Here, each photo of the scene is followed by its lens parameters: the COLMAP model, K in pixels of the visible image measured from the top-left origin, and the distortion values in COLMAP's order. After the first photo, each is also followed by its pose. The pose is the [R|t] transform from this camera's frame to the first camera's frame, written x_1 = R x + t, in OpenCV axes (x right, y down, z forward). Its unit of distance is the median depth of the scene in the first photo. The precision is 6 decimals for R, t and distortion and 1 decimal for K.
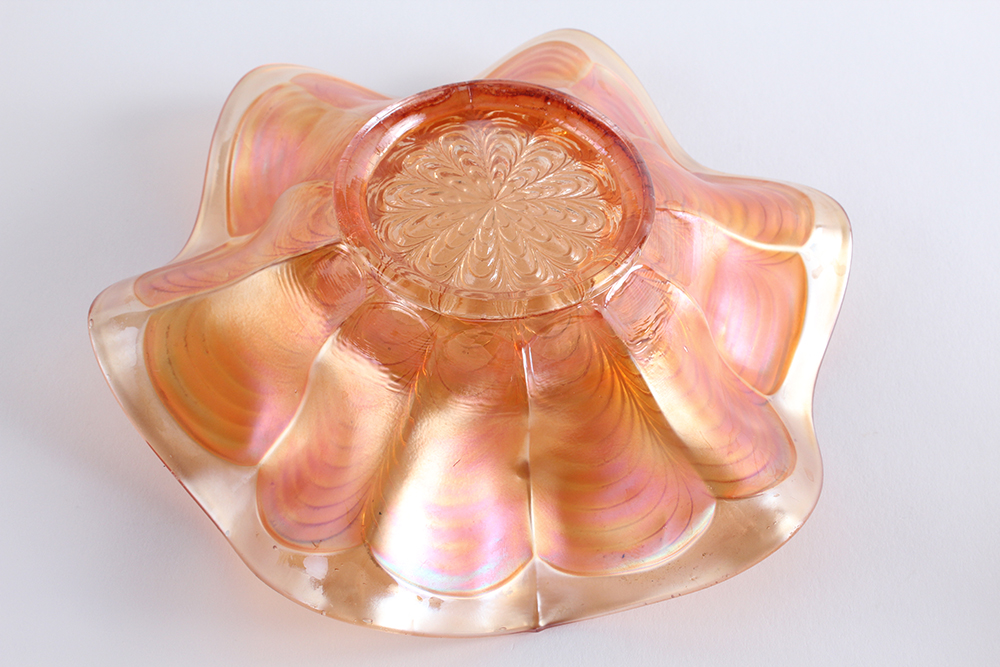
lens RADIAL K [[1657.1, 0, 500.0], [0, 1657.1, 333.5], [0, 0, 1]] dist [0.026698, 0.041937]
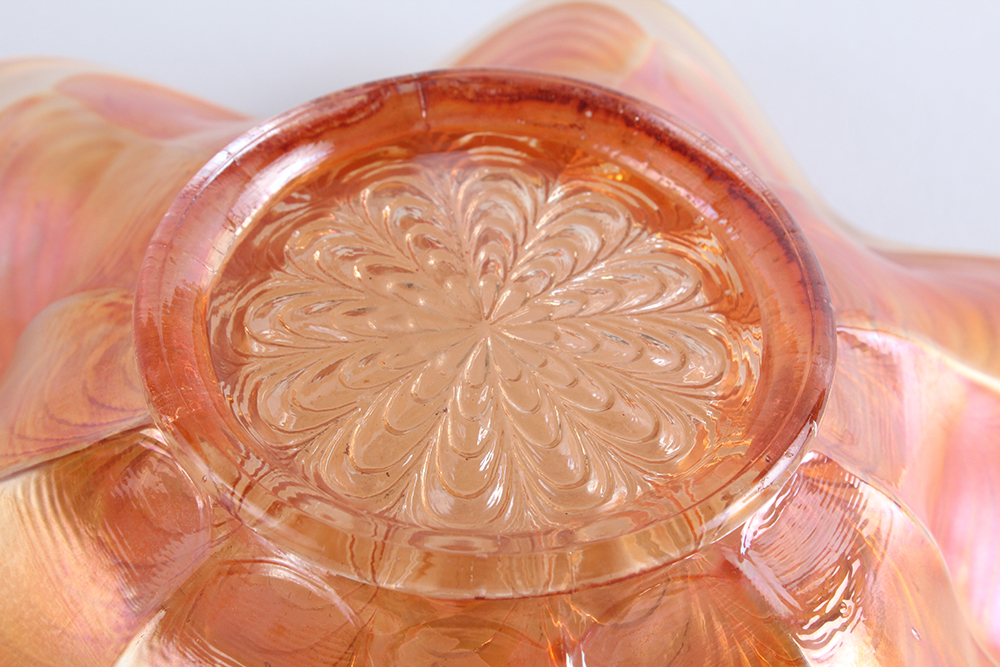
lens RADIAL K [[2247.1, 0, 500.0], [0, 2247.1, 333.5], [0, 0, 1]] dist [0.024349, 0.222718]
pose [[0.998868, -0.030817, 0.036231, -0.022105], [0.032808, 0.997908, -0.055707, -0.041899], [-0.034438, 0.056833, 0.997790, 0.370464]]
